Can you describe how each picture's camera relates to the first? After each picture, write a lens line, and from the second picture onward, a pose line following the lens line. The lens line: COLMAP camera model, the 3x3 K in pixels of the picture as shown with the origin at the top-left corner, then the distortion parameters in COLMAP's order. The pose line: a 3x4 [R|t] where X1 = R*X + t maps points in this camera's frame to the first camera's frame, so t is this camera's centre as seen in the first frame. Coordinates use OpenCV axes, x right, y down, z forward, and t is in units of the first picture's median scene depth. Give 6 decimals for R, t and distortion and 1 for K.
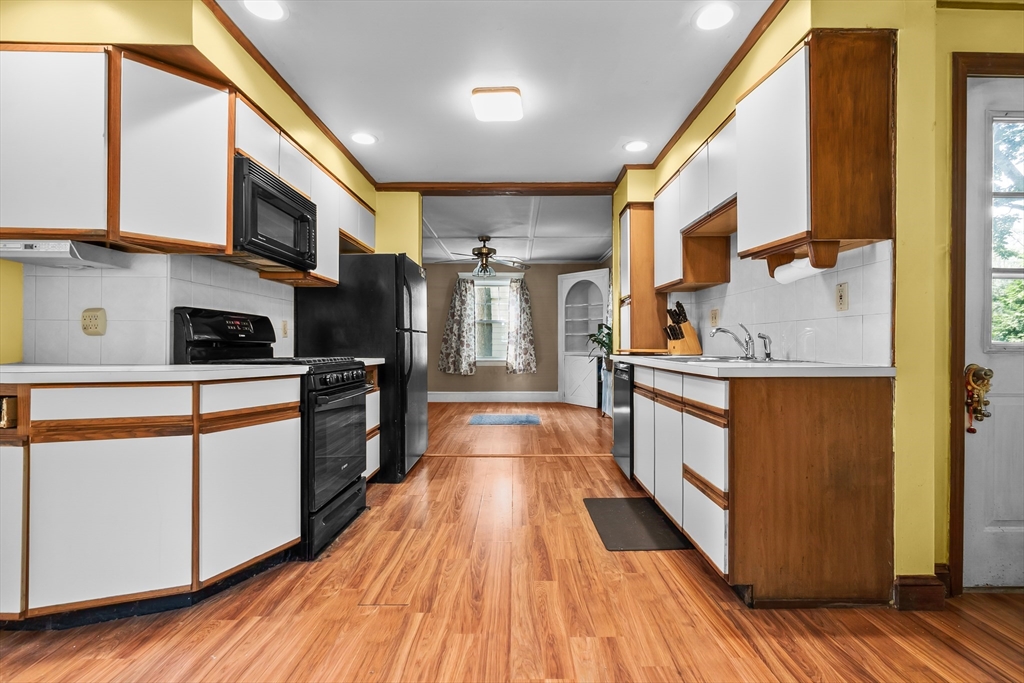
lens RADIAL K [[476.0, 0, 516.5], [0, 476.0, 345.2], [0, 0, 1]] dist [-0.003055, 0.000302]
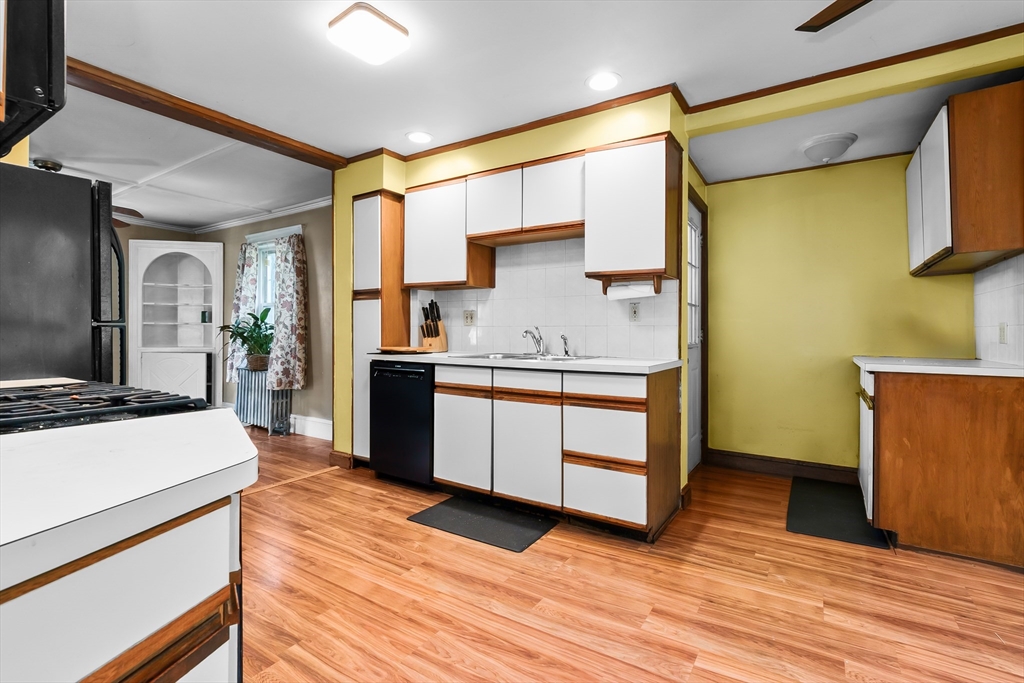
lens RADIAL K [[472.7, 0, 513.7], [0, 472.7, 331.9], [0, 0, 1]] dist [-0.008961, 0.002037]
pose [[0.540892, 0.004099, 0.841082, -0.658706], [-0.003097, 0.999991, -0.002881, -0.032074], [-0.841086, -0.001046, 0.540900, 0.473761]]
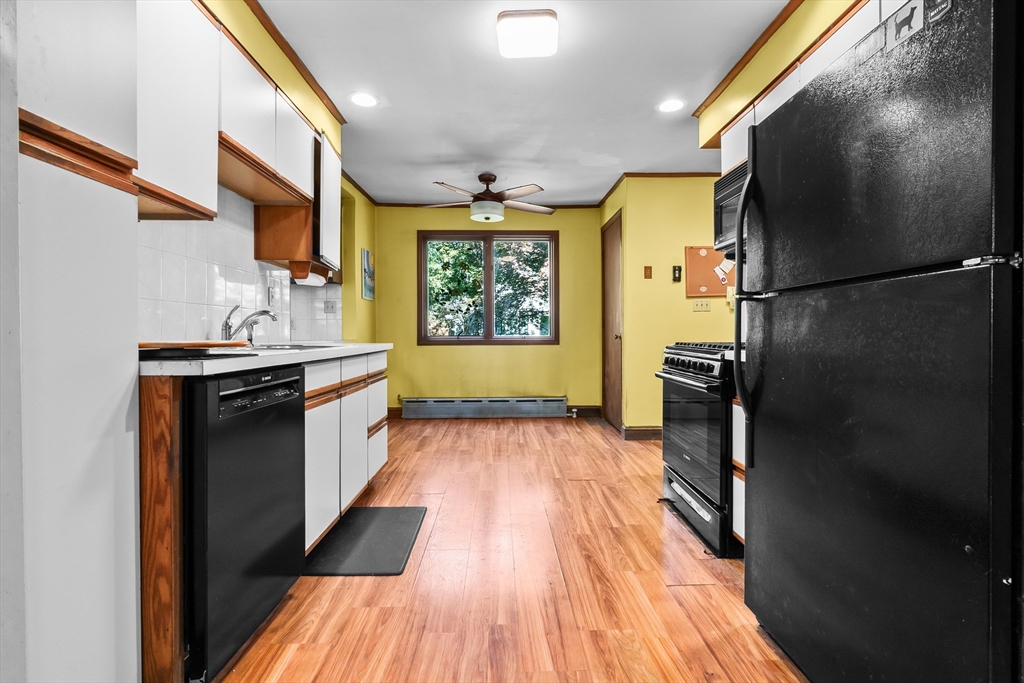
lens RADIAL K [[472.7, 0, 513.7], [0, 472.7, 331.9], [0, 0, 1]] dist [-0.008961, 0.002037]
pose [[-0.999693, 0.002401, -0.024648, 0.007461], [0.002398, 0.999997, 0.000157, 0.003793], [0.024648, 0.000098, -0.999696, 2.172320]]
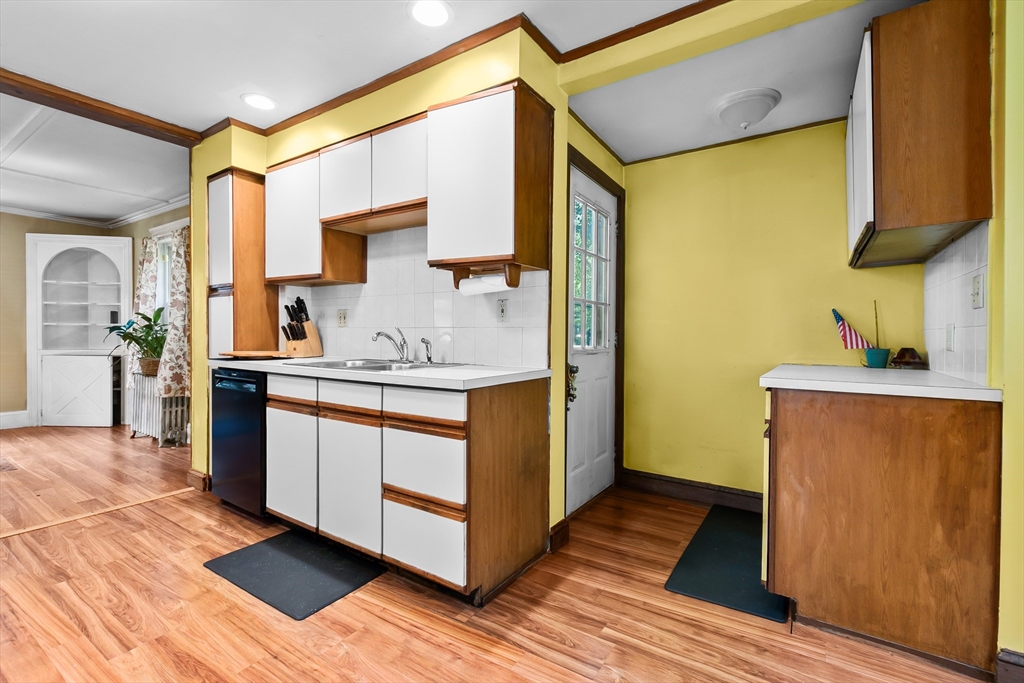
lens RADIAL K [[456.4, 0, 514.3], [0, 456.4, 340.1], [0, 0, 1]] dist [-0.000013, -0.000335]
pose [[0.551220, -0.005140, 0.834344, -0.233283], [-0.005908, 0.999932, 0.010064, -0.035110], [-0.834339, -0.010477, 0.551152, 0.304786]]
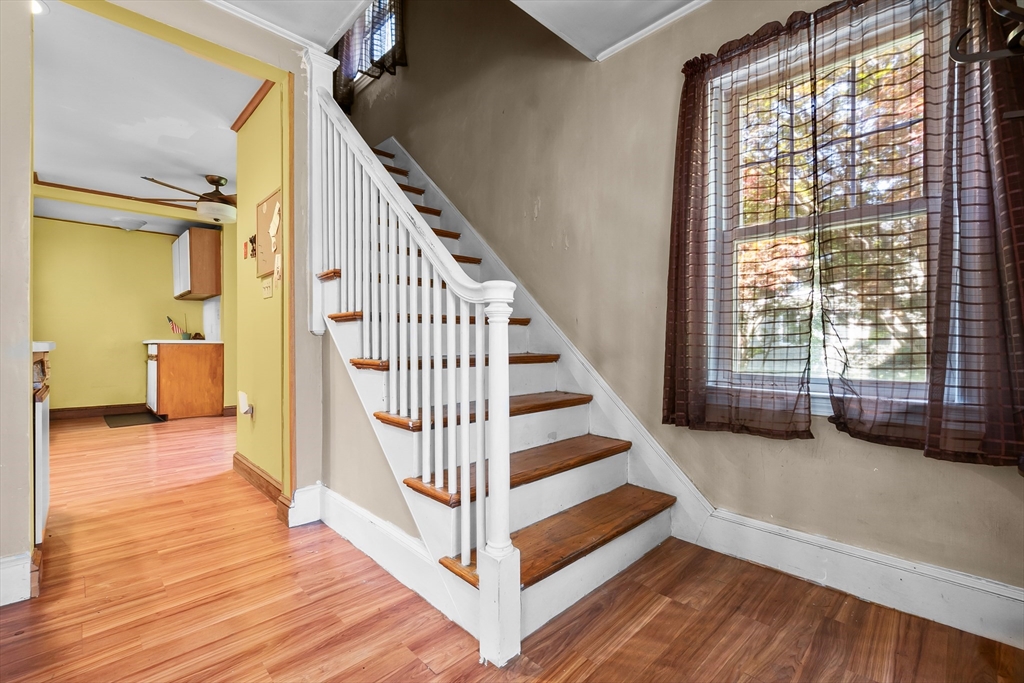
lens RADIAL K [[437.4, 0, 512.0], [0, 437.4, 341.5], [0, 0, 1]] dist [0.000766, 0.000064]
pose [[-0.703638, -0.002295, 0.710554, -2.032953], [-0.001637, 0.999997, 0.001609, 0.034291], [-0.710556, -0.000031, -0.703640, 0.632198]]
